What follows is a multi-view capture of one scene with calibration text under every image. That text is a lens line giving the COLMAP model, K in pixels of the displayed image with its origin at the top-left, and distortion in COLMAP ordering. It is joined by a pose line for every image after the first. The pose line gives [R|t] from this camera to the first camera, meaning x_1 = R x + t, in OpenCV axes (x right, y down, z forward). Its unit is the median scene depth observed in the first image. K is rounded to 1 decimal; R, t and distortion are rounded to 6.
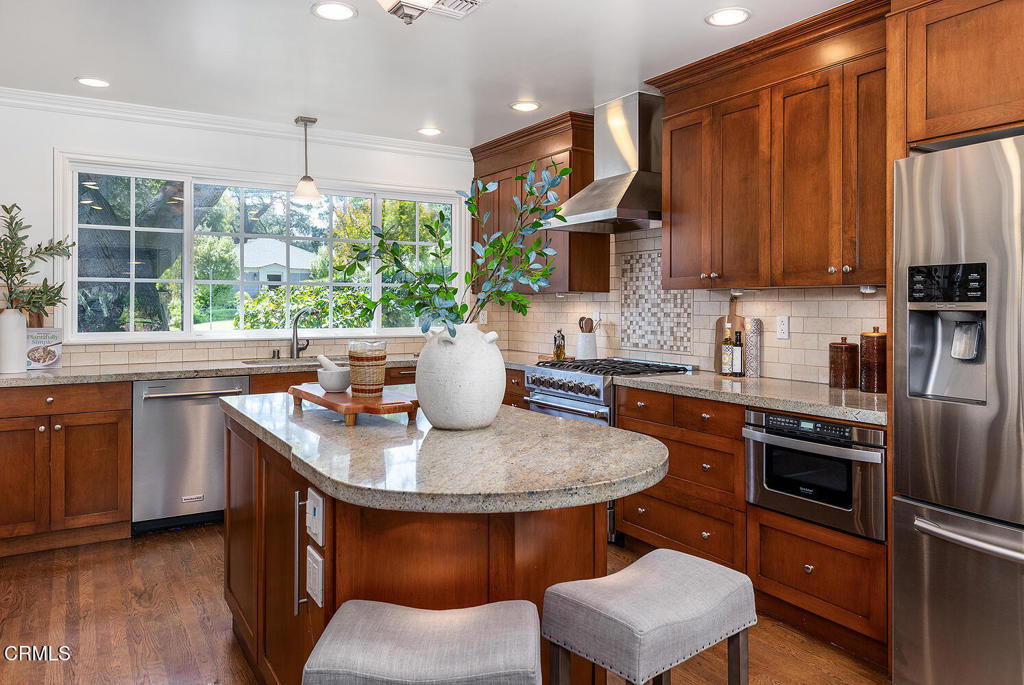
lens RADIAL K [[707.5, 0, 512.1], [0, 707.5, 342.5], [0, 0, 1]] dist [-0.000526, 0.000058]
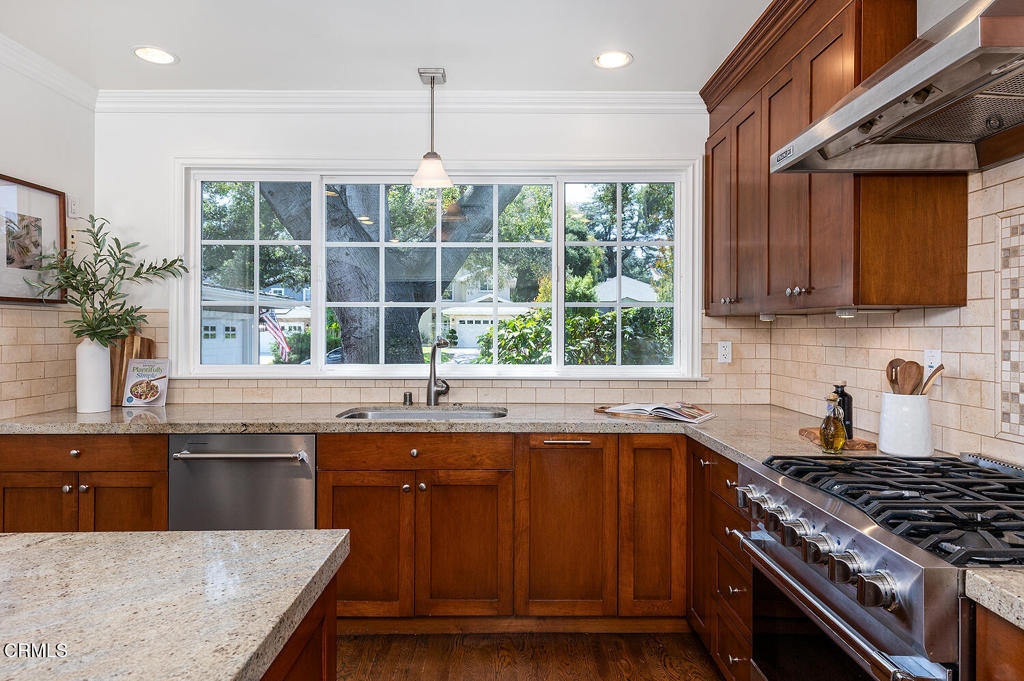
lens RADIAL K [[588.6, 0, 512.3], [0, 588.6, 335.7], [0, 0, 1]] dist [0.006625, 0.000626]
pose [[0.858008, 0.003952, -0.513621, 0.084294], [-0.027803, 0.998862, -0.038761, -0.030031], [0.512883, 0.047537, 0.857141, 0.542130]]
